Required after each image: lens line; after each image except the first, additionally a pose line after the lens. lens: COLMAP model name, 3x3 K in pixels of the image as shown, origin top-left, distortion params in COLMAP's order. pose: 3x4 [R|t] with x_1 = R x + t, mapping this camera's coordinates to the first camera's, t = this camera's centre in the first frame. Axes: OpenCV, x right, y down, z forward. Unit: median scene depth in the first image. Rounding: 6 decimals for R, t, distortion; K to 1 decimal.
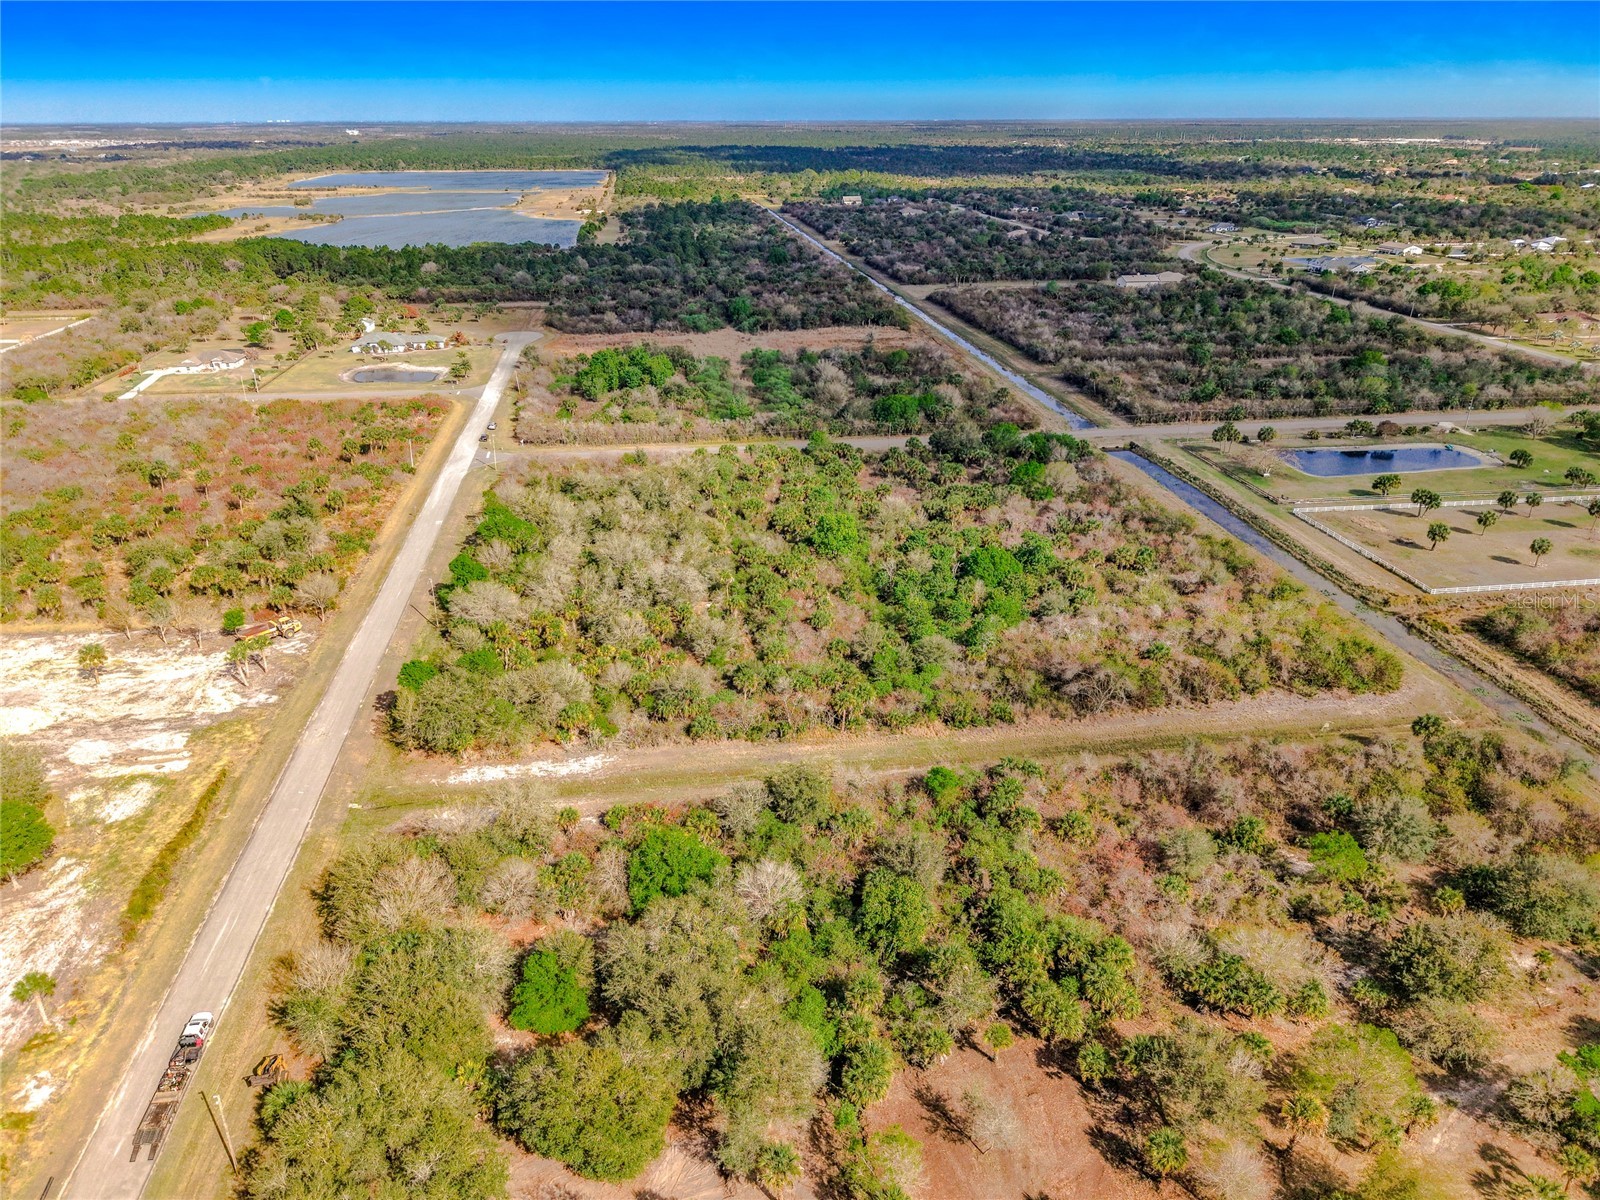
lens RADIAL K [[1103.3, 0, 800.0], [0, 1103.3, 600.0], [0, 0, 1]] dist [0.025844, -0.034232]
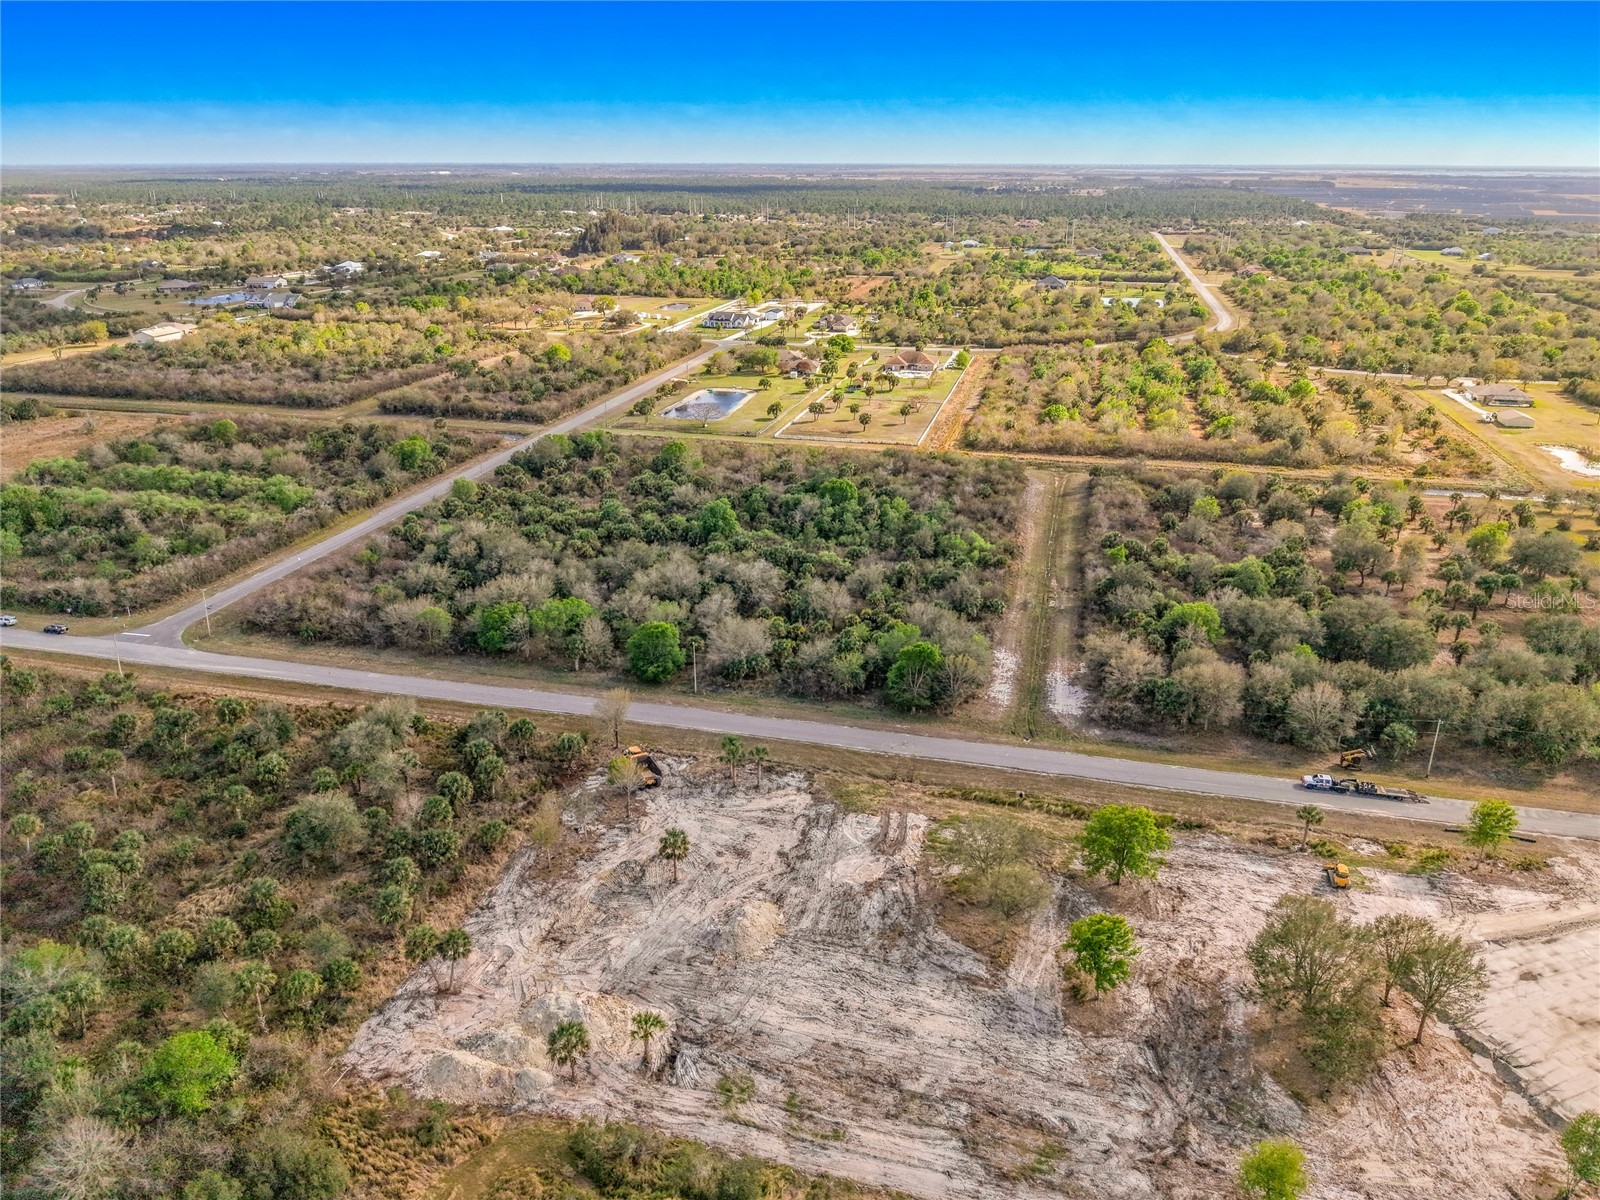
lens RADIAL K [[1105.6, 0, 800.0], [0, 1105.6, 600.0], [0, 0, 1]] dist [0.031139, -0.044263]
pose [[0.373736, -0.340010, 0.862969, -1.034544], [0.368448, 0.908256, 0.198285, -0.194020], [-0.851215, 0.243853, 0.464724, 0.438463]]
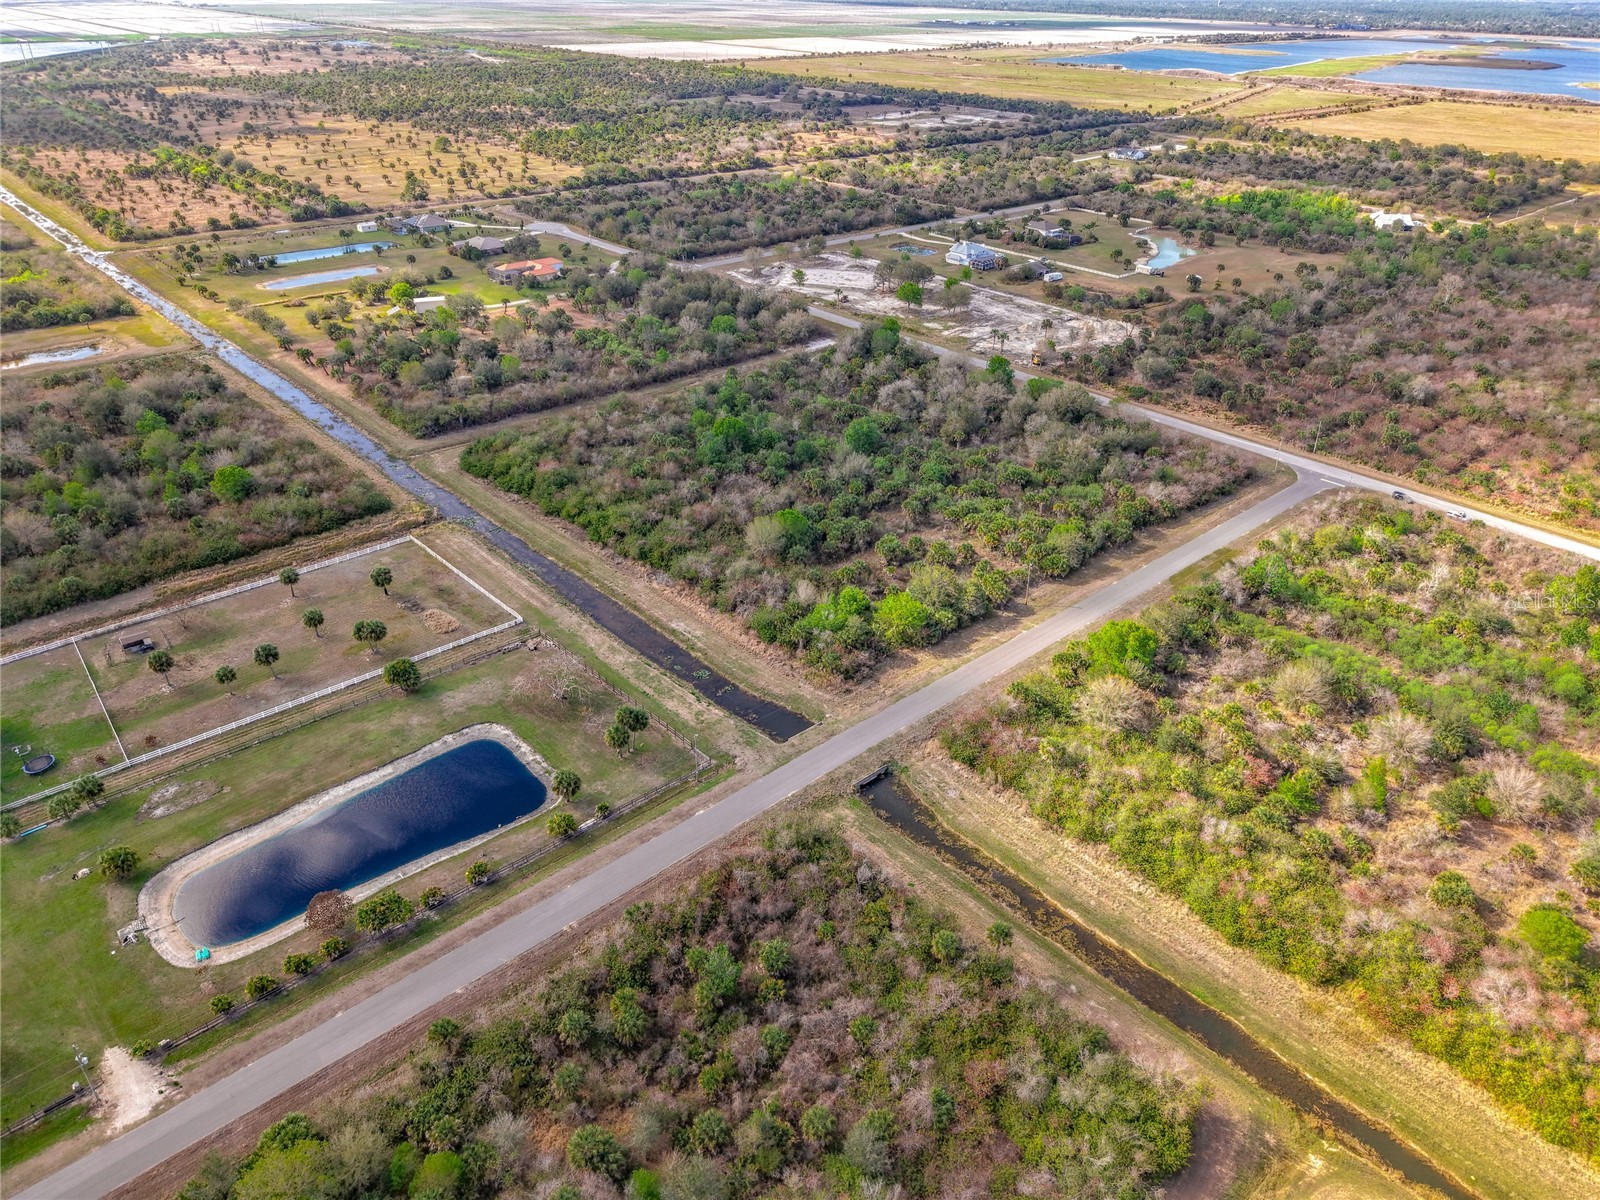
lens RADIAL K [[1088.9, 0, 800.0], [0, 1088.9, 600.0], [0, 0, 1]] dist [0.016055, -0.018929]
pose [[-0.827071, 0.270949, -0.492484, 0.826435], [-0.238595, 0.624079, 0.744041, -0.930588], [0.508946, 0.732879, -0.451510, 1.798528]]
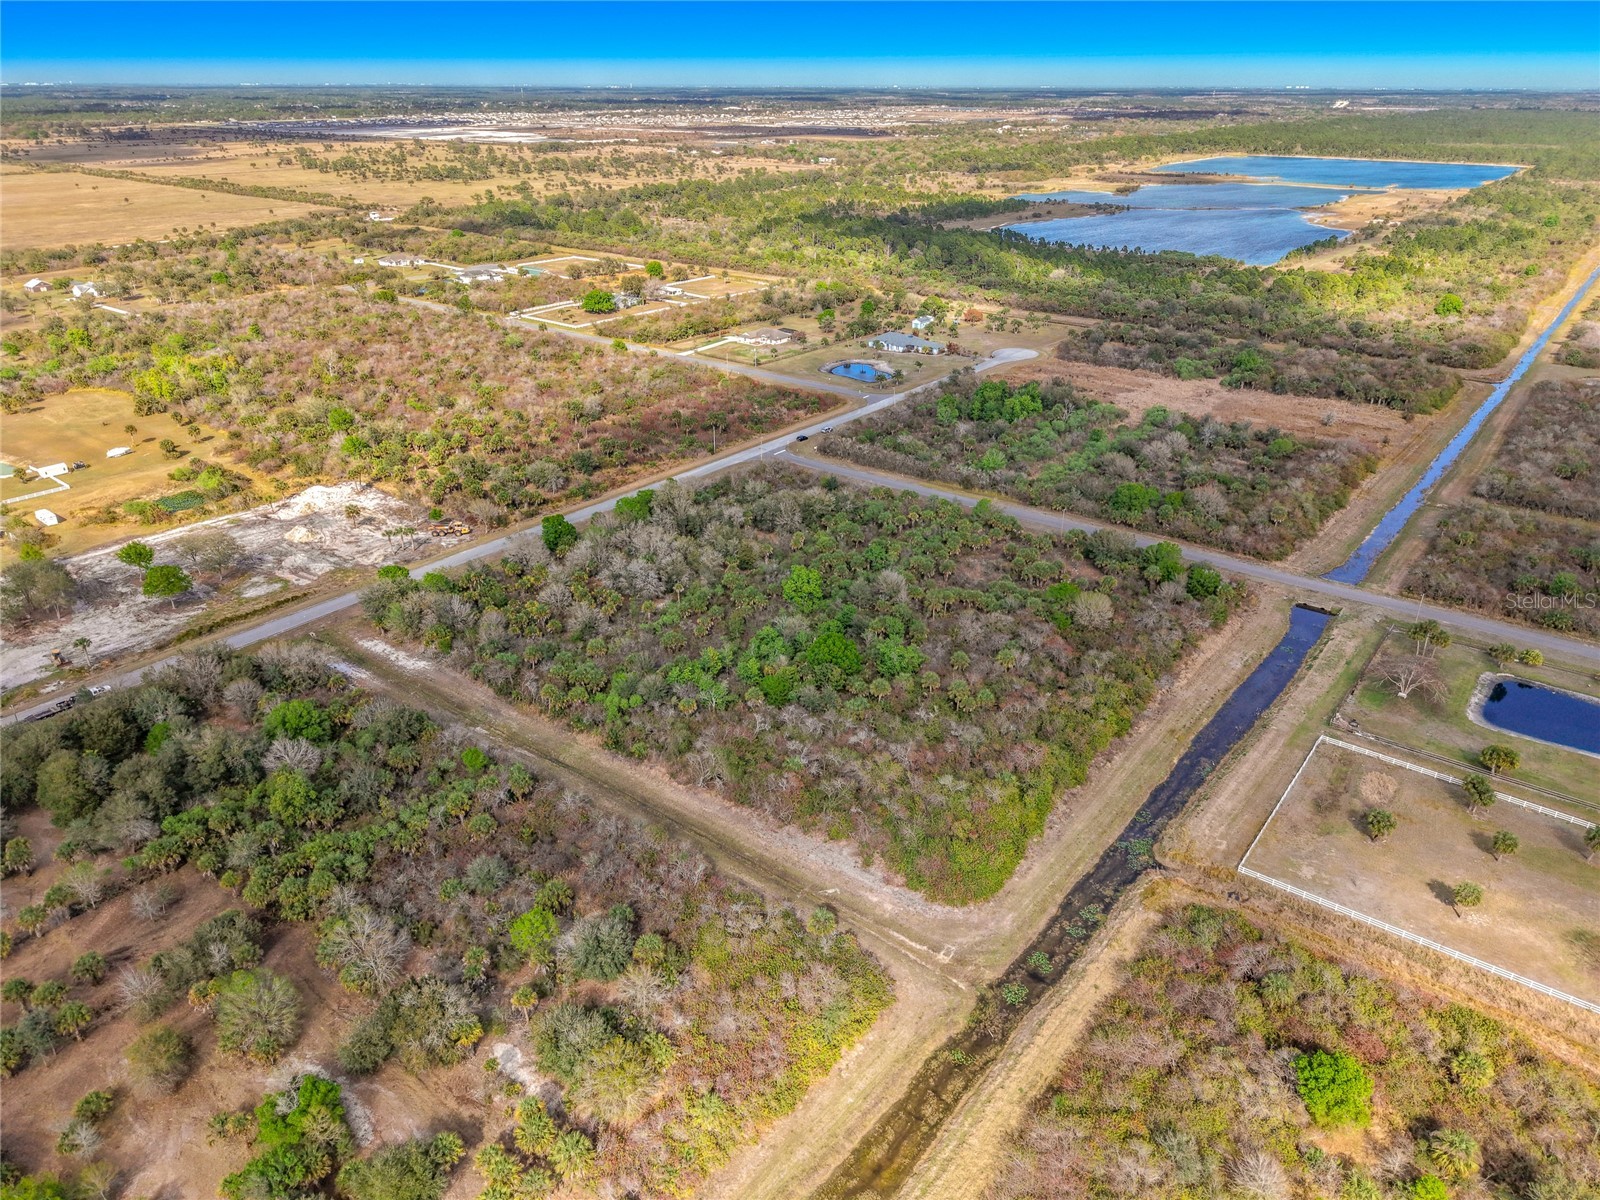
lens RADIAL K [[1105.6, 0, 800.0], [0, 1105.6, 600.0], [0, 0, 1]] dist [0.031139, -0.044263]
pose [[0.696747, 0.308716, -0.647486, 0.822474], [-0.292013, 0.946541, 0.137073, -0.213918], [0.655188, 0.093570, 0.749649, 0.161807]]
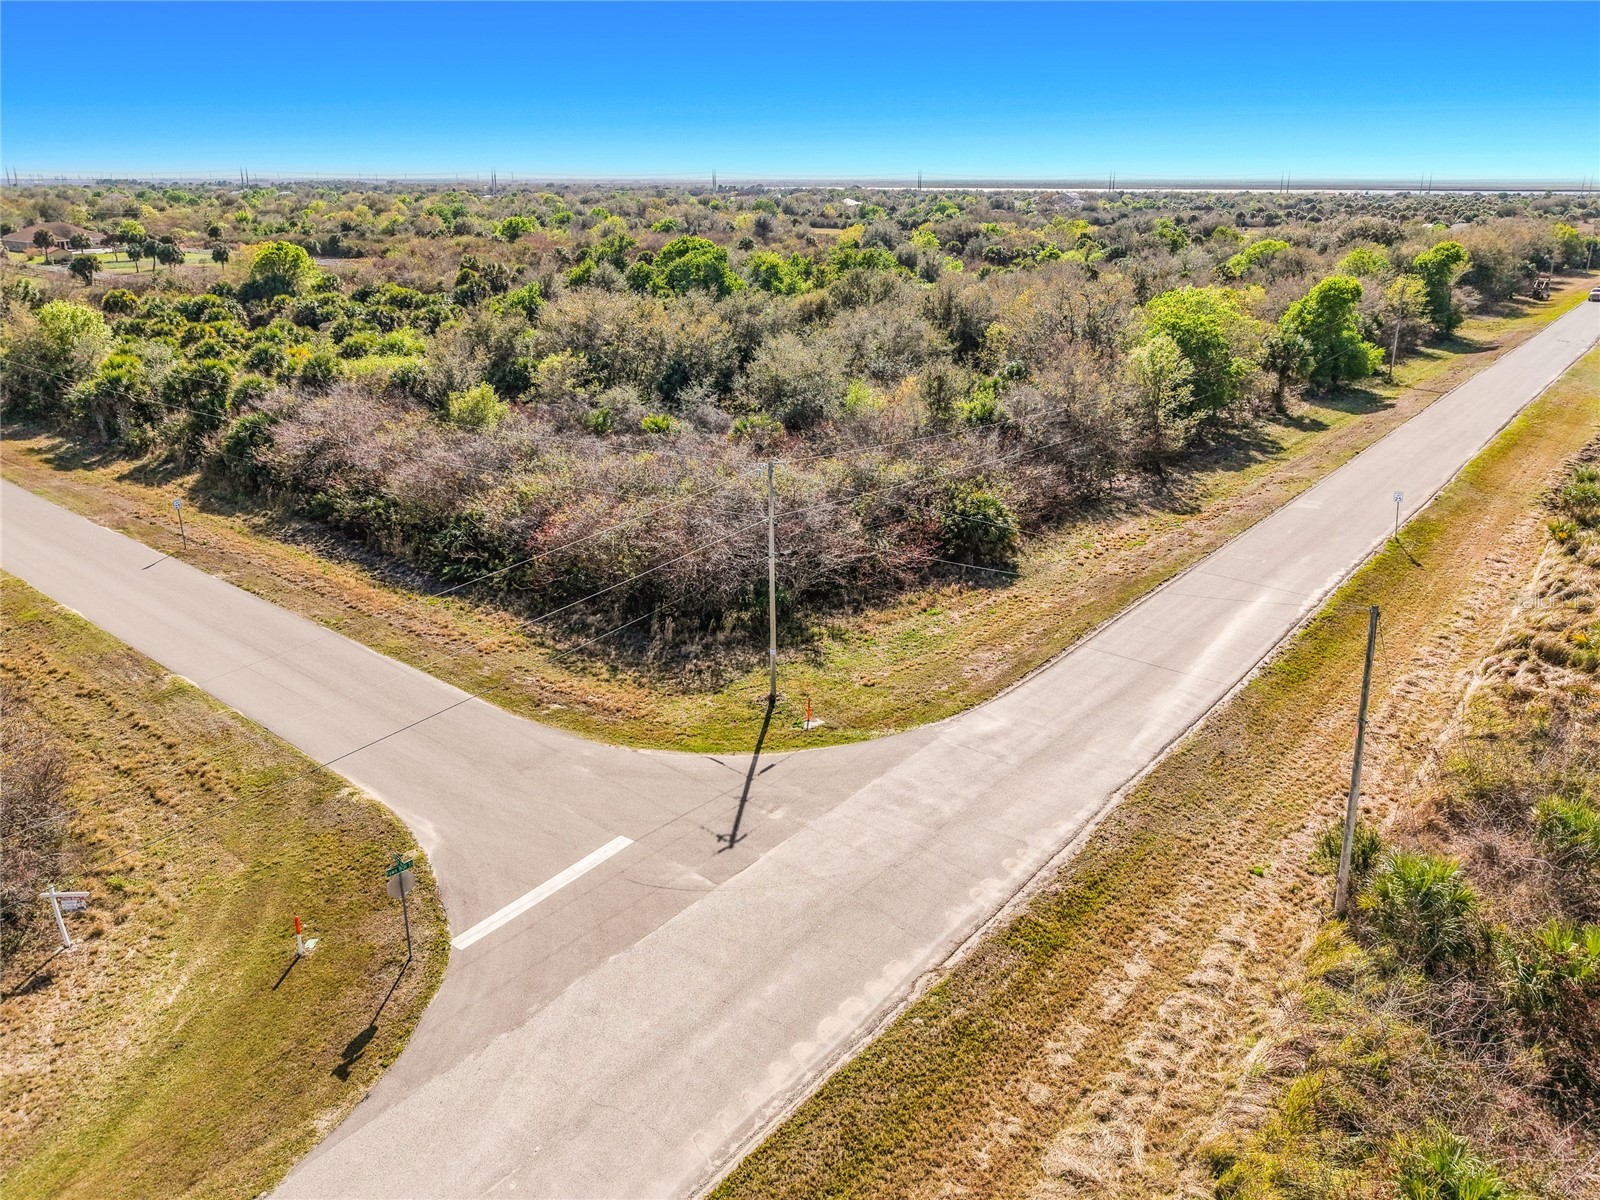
lens RADIAL K [[1103.3, 0, 800.0], [0, 1103.3, 600.0], [0, 0, 1]] dist [0.025844, -0.034232]
pose [[-0.677337, -0.260822, 0.687886, -0.515399], [0.295916, 0.759471, 0.579342, -0.291164], [-0.673535, 0.595966, -0.437236, 1.443151]]
